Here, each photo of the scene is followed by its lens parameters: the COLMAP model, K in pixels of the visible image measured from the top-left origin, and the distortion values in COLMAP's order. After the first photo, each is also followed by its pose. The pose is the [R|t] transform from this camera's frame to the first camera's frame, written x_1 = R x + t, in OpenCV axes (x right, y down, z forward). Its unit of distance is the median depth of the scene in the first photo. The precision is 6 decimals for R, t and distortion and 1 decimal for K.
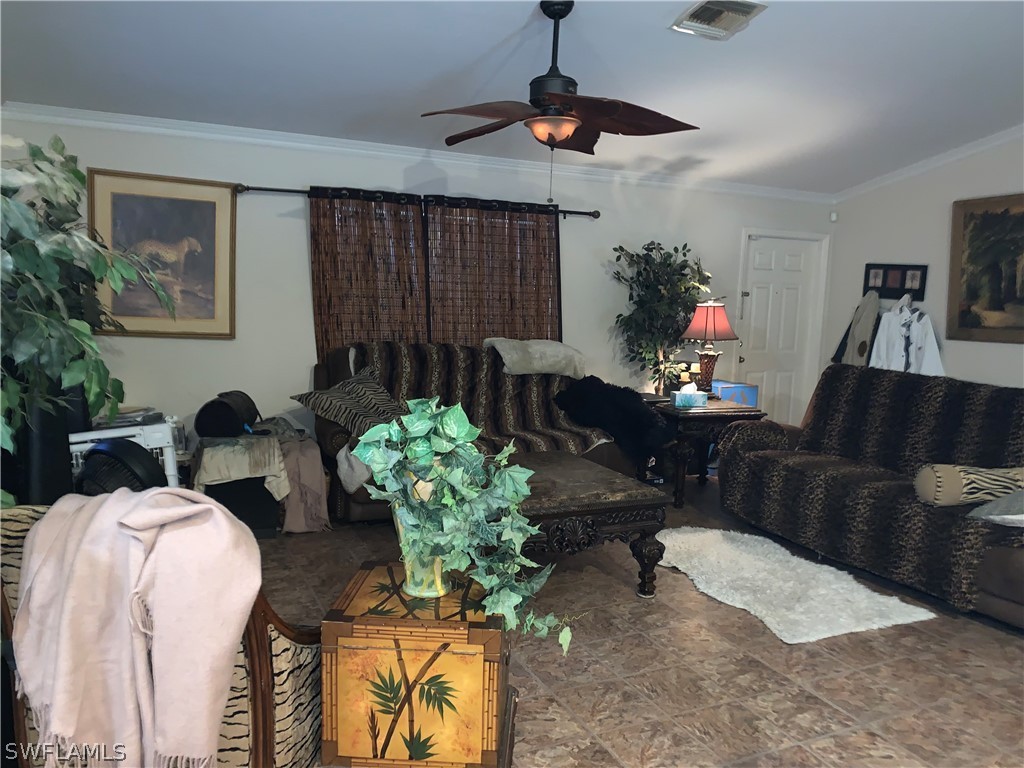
lens RADIAL K [[791.4, 0, 514.8], [0, 791.4, 382.7], [0, 0, 1]] dist [0.024599, -0.045176]
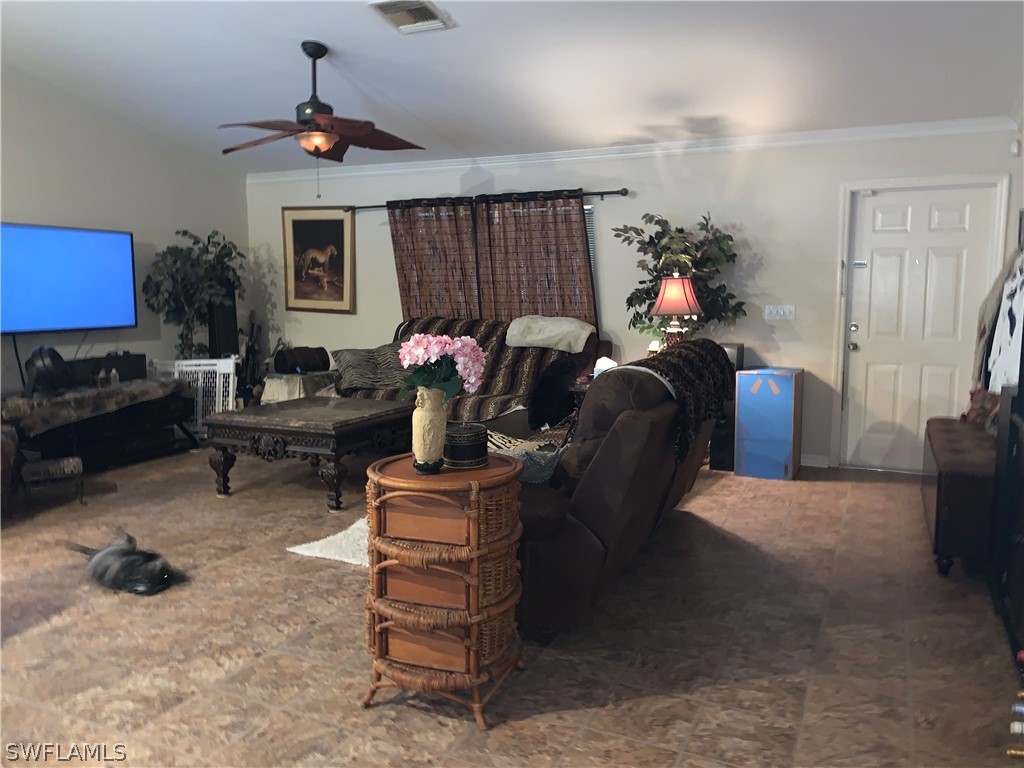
lens RADIAL K [[791.4, 0, 514.8], [0, 791.4, 382.7], [0, 0, 1]] dist [0.024599, -0.045176]
pose [[0.635922, 0.062052, -0.769254, 0.973228], [-0.069644, 0.997310, 0.022875, 0.016695], [0.768604, 0.039027, 0.638533, 0.322533]]
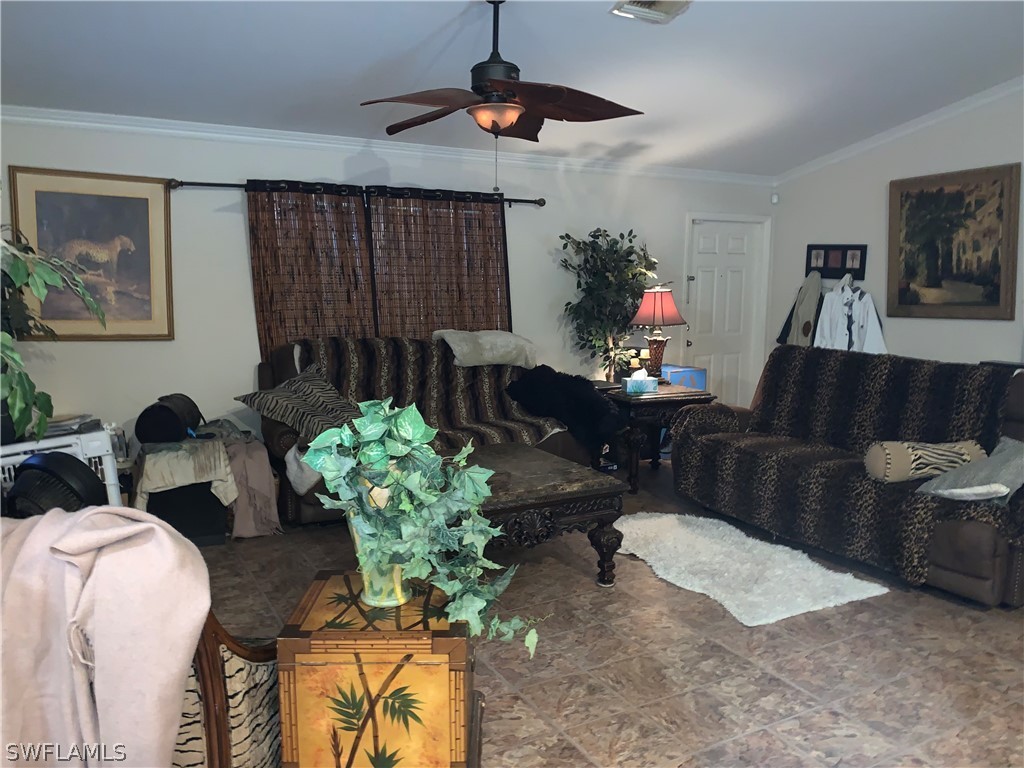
lens RADIAL K [[788.2, 0, 507.9], [0, 788.2, 380.0], [0, 0, 1]] dist [0.021728, -0.041526]
pose [[0.997750, -0.035128, 0.057111, -0.004076], [0.034460, 0.999326, 0.012641, -0.004521], [-0.057516, -0.010644, 0.998288, 0.016591]]
